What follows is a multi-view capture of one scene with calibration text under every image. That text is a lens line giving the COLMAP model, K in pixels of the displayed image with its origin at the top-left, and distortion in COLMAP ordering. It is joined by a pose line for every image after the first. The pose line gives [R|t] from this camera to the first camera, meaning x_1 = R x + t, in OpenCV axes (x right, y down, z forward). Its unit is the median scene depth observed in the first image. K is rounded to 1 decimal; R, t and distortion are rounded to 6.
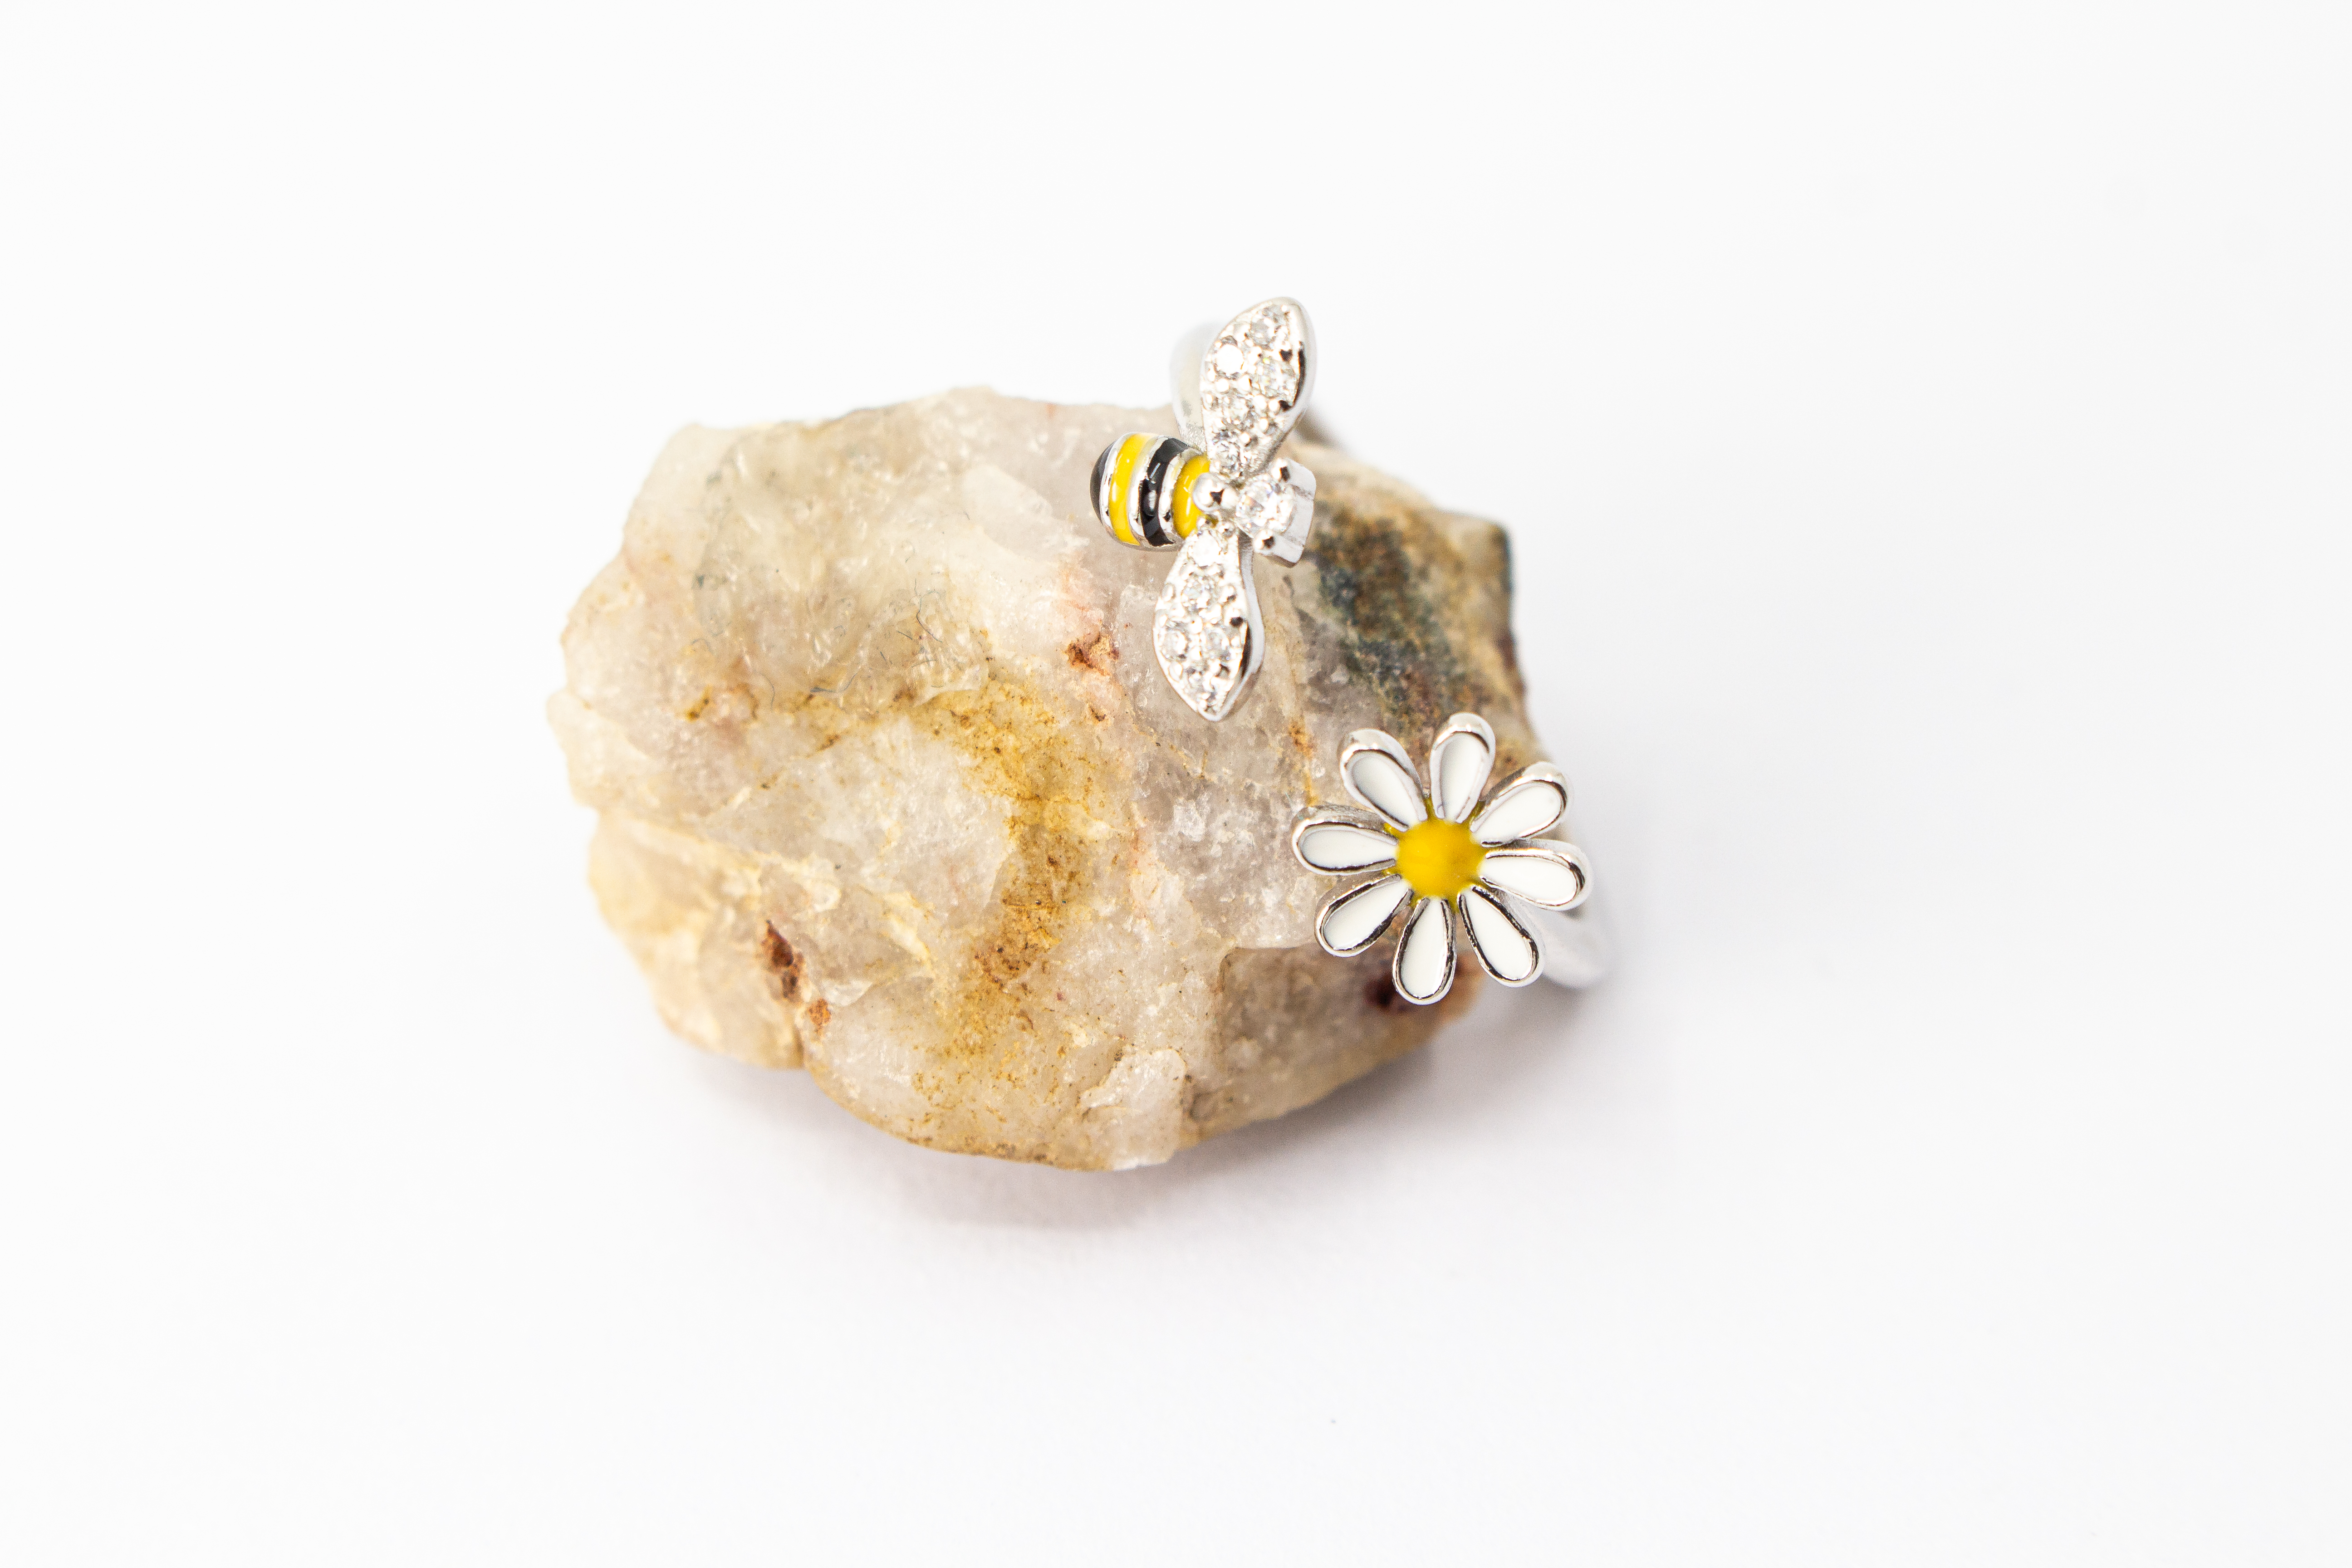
lens RADIAL K [[5485.9, 0, 1176.0], [0, 5485.9, 784.0], [0, 0, 1]] dist [0.064334, -0.047929]
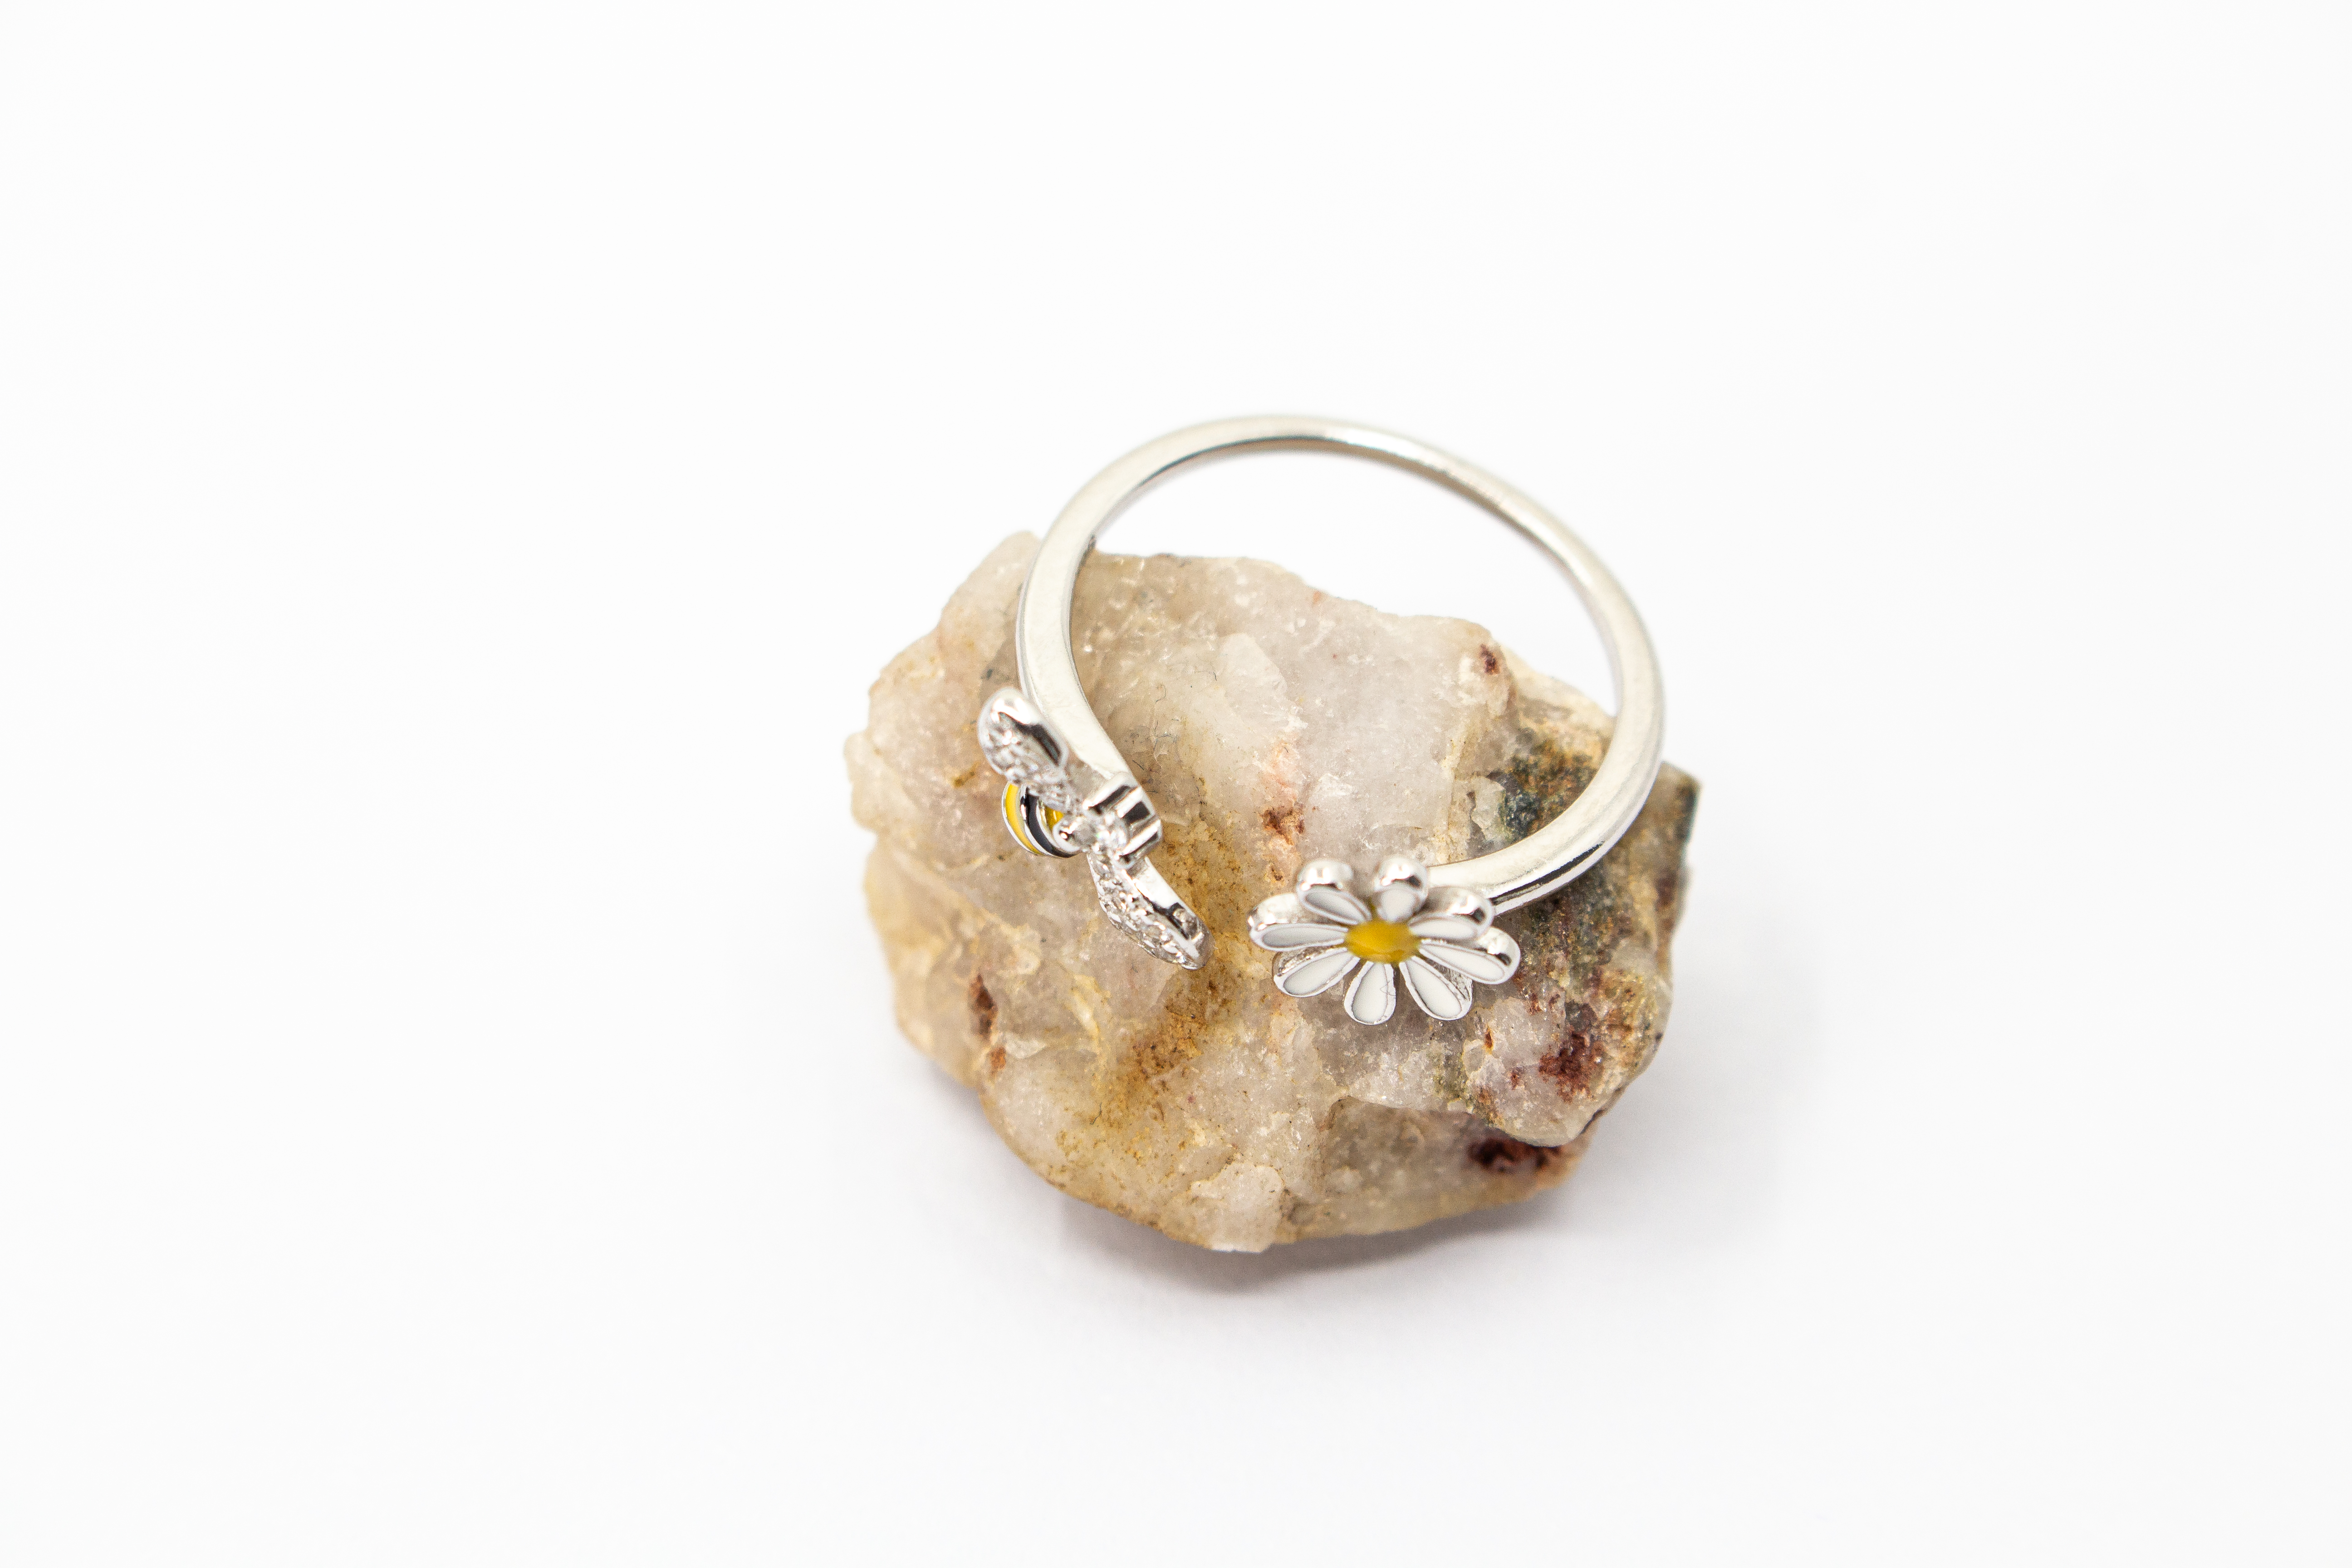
lens RADIAL K [[5485.9, 0, 1176.0], [0, 5485.9, 784.0], [0, 0, 1]] dist [0.064334, -0.047929]
pose [[0.955321, 0.241646, -0.170203, 0.157022], [-0.226520, 0.968482, 0.103589, -0.145360], [0.189871, -0.060406, 0.979949, -0.139415]]
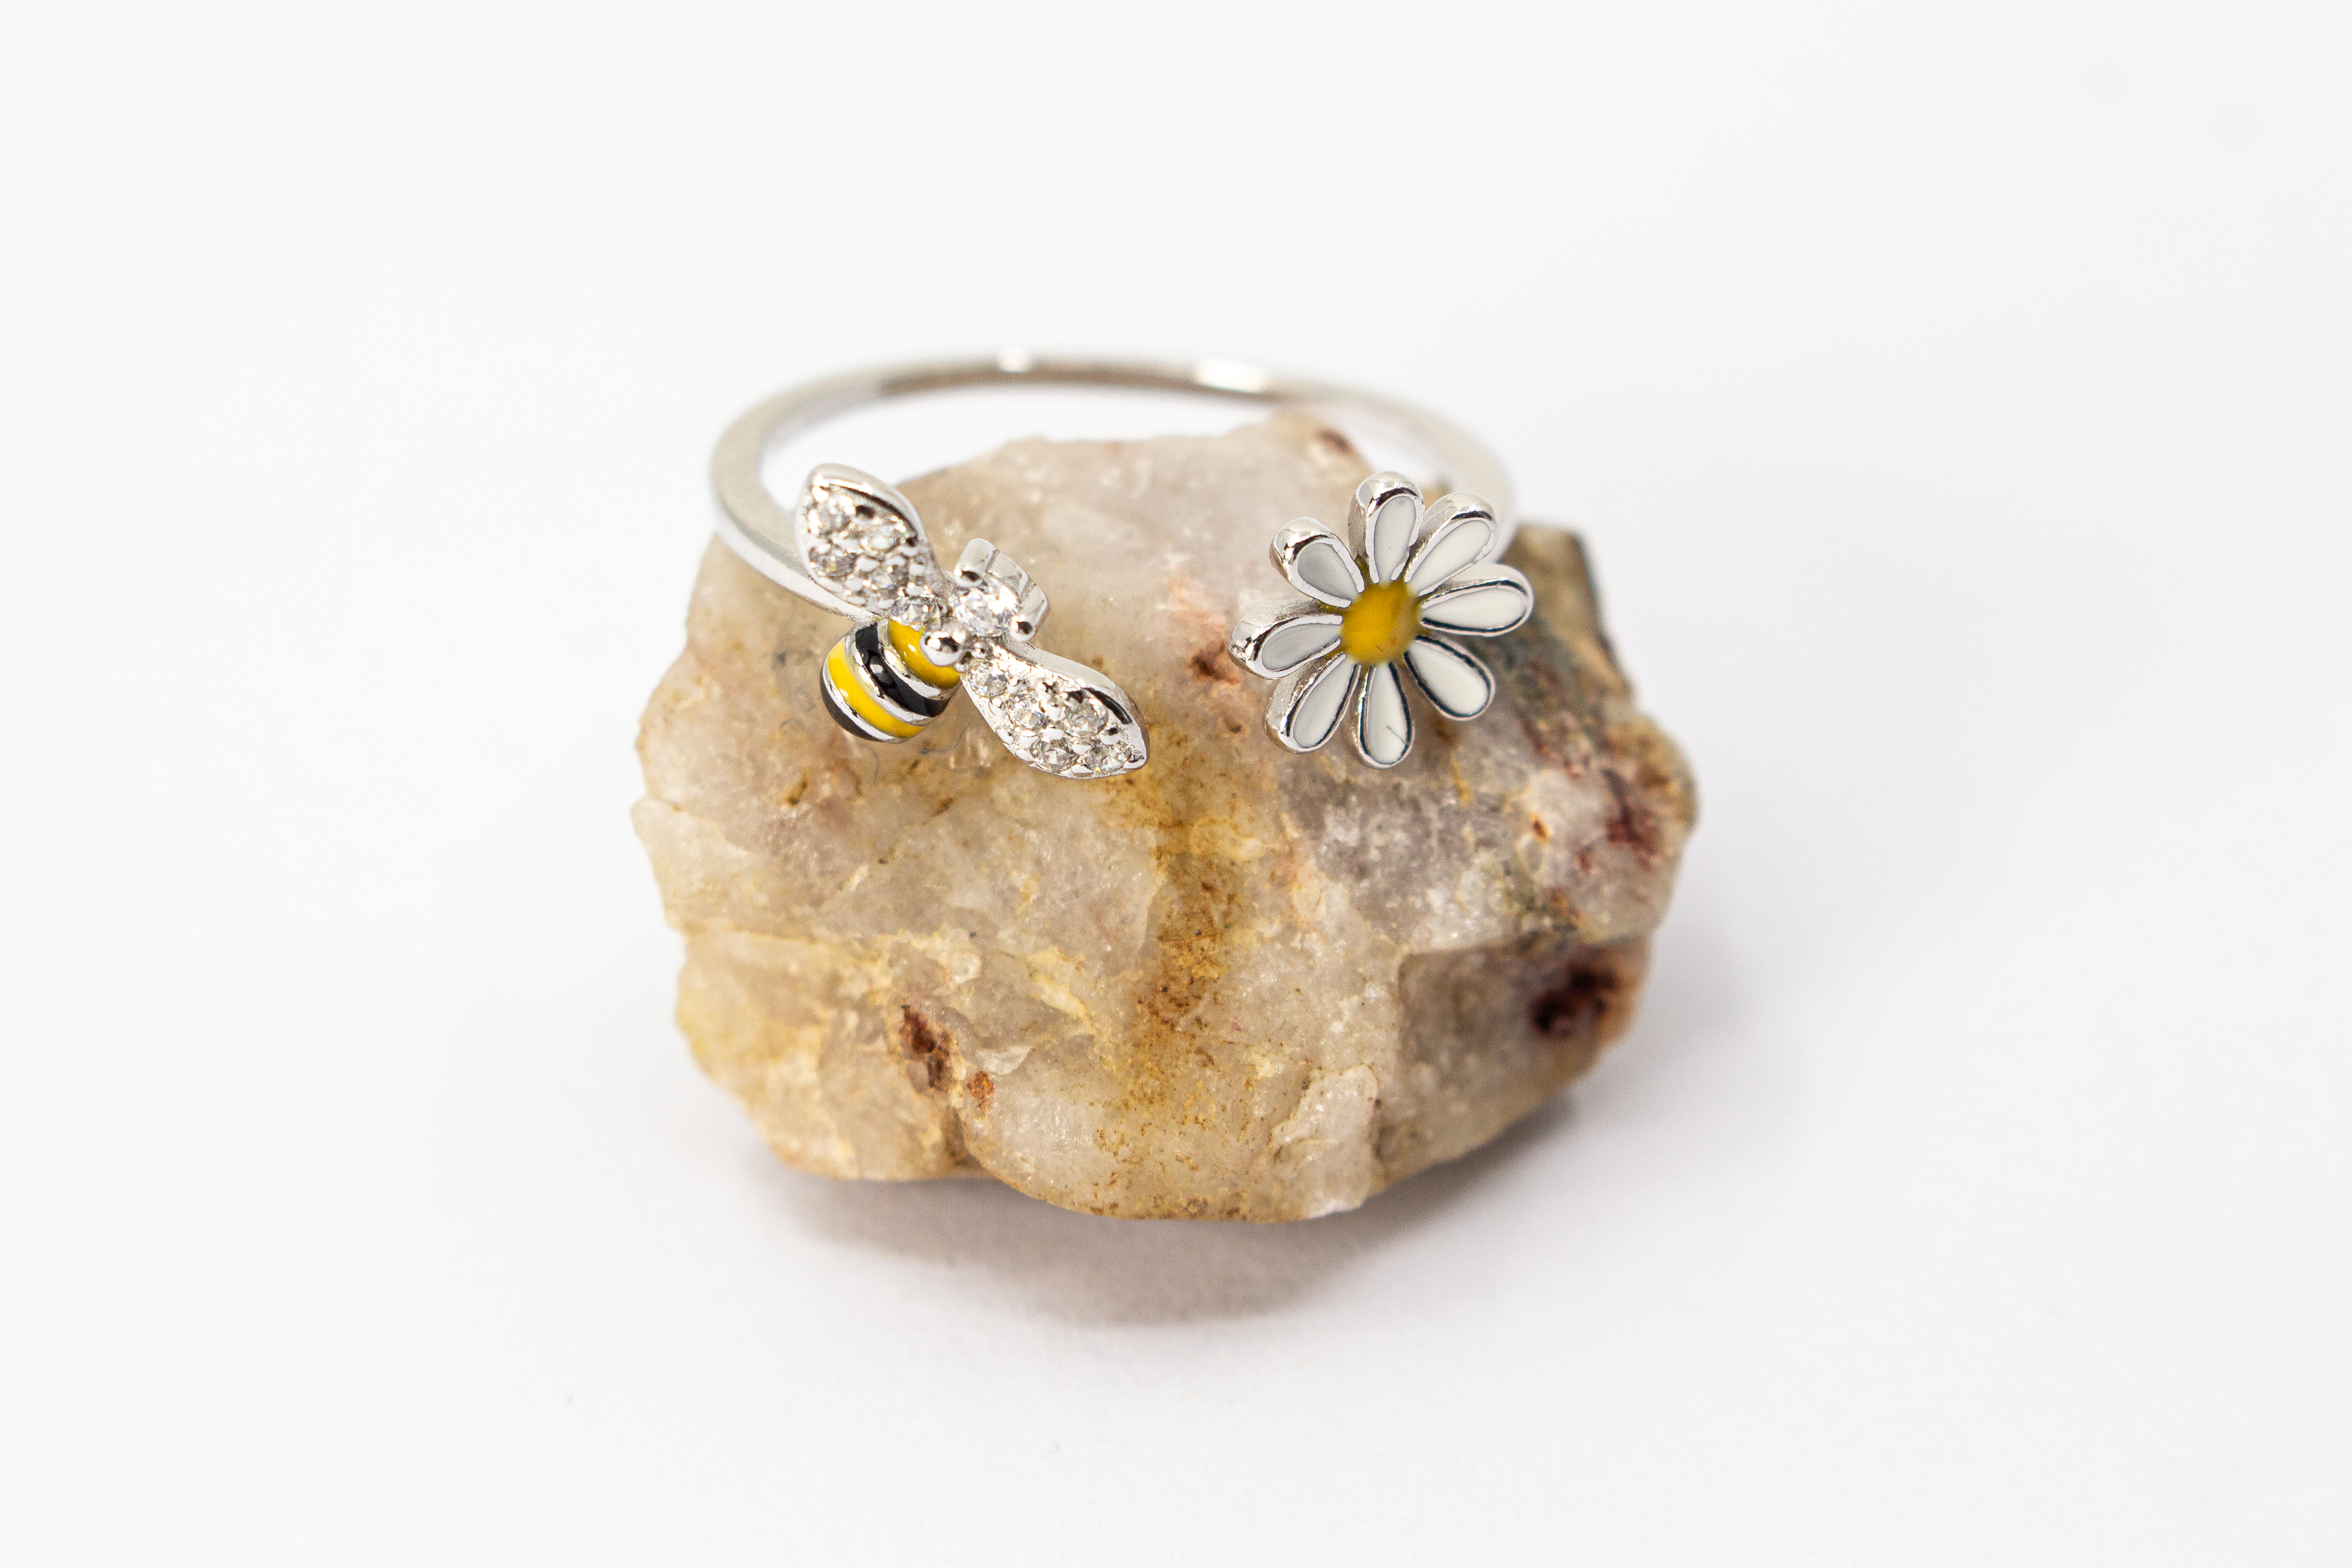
lens RADIAL K [[5485.6, 0, 1176.0], [0, 5485.6, 784.0], [0, 0, 1]] dist [0.064334, -0.047929]
pose [[0.981303, -0.125448, 0.145972, -0.161409], [0.149636, 0.974248, -0.168671, 0.153463], [-0.121053, 0.187360, 0.974804, 0.081691]]
